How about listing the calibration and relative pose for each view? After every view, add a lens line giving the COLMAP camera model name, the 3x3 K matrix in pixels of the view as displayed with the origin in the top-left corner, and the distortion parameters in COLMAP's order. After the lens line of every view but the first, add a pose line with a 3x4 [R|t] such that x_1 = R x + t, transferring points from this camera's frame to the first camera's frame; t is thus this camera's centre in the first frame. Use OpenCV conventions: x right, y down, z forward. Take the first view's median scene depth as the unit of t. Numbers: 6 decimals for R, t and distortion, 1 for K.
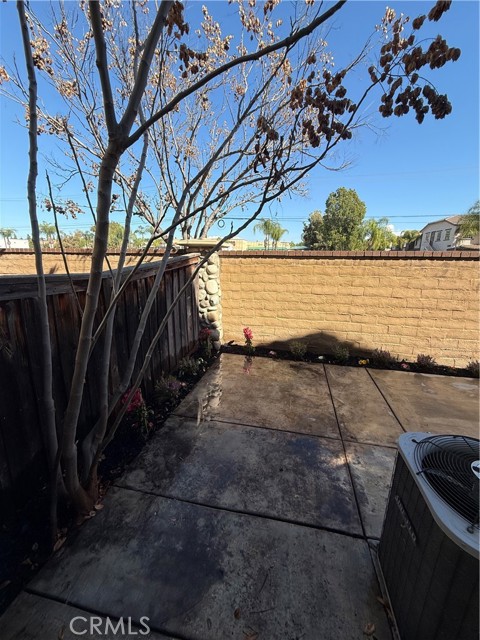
lens RADIAL K [[253.7, 0, 240.7], [0, 253.7, 318.7], [0, 0, 1]] dist [-0.000619, 0.000078]
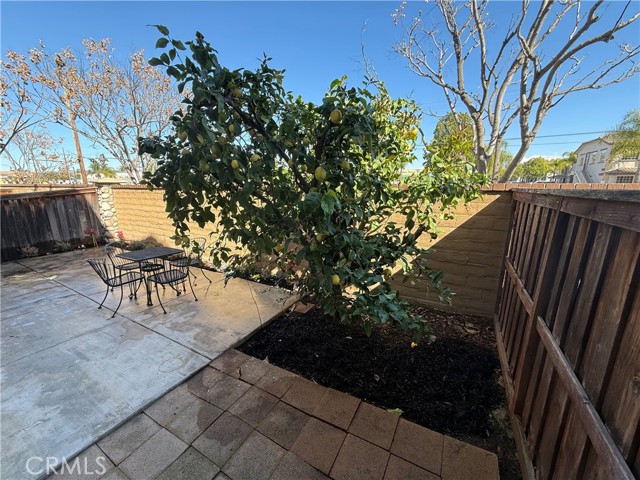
lens RADIAL K [[253.7, 0, 318.9], [0, 253.7, 239.2], [0, 0, 1]] dist [-0.000619, 0.000078]
pose [[0.957473, 0.050242, -0.284115, 2.448742], [-0.058862, 0.998026, -0.021877, 0.069797], [0.282455, 0.037670, 0.958541, -0.315858]]
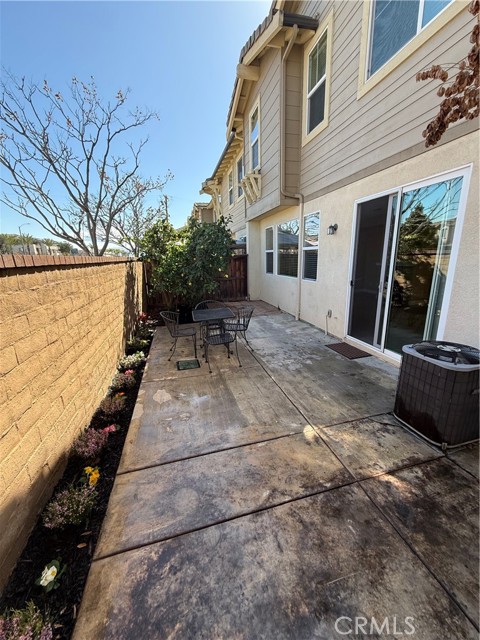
lens RADIAL K [[253.7, 0, 241.1], [0, 253.7, 318.3], [0, 0, 1]] dist [-0.000619, 0.000078]
pose [[-0.458602, -0.208126, 0.863926, -0.020105], [0.237663, 0.908047, 0.344915, -0.274847], [-0.856271, 0.363502, -0.366969, 1.052711]]
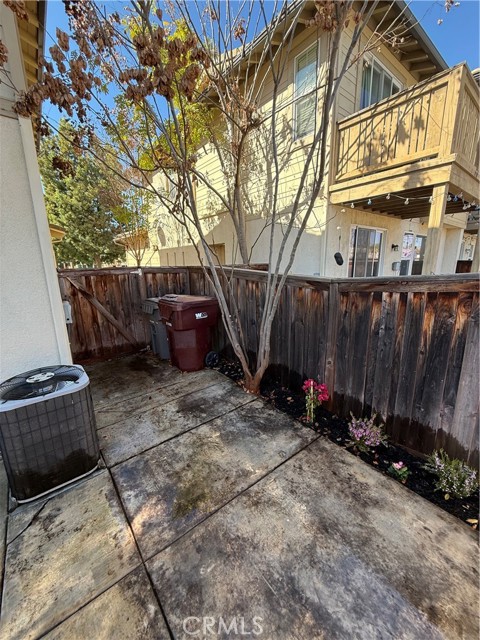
lens RADIAL K [[253.7, 0, 240.0], [0, 253.7, 319.2], [0, 0, 1]] dist [-0.000619, 0.000078]
pose [[-0.627360, 0.172284, -0.759433, 0.455646], [-0.182667, 0.915453, 0.358578, -0.241196], [0.757003, 0.363680, -0.542848, 0.954326]]
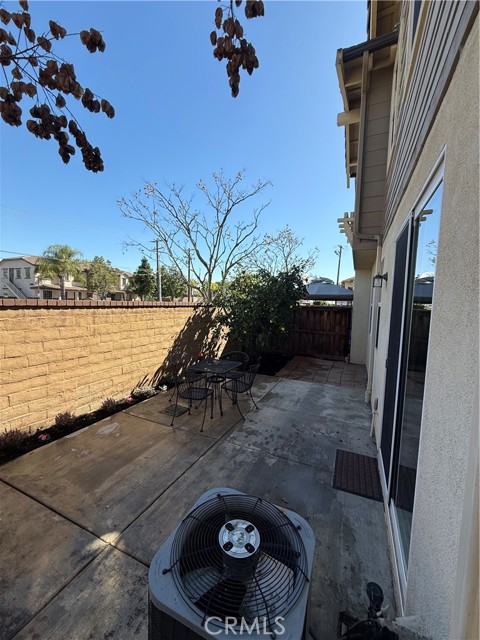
lens RADIAL K [[253.7, 0, 241.1], [0, 253.7, 318.4], [0, 0, 1]] dist [-0.000619, 0.000078]
pose [[0.206850, -0.066834, 0.976087, 0.012781], [0.205697, 0.978336, 0.023398, -0.092295], [-0.956505, 0.195939, 0.216116, 0.178445]]
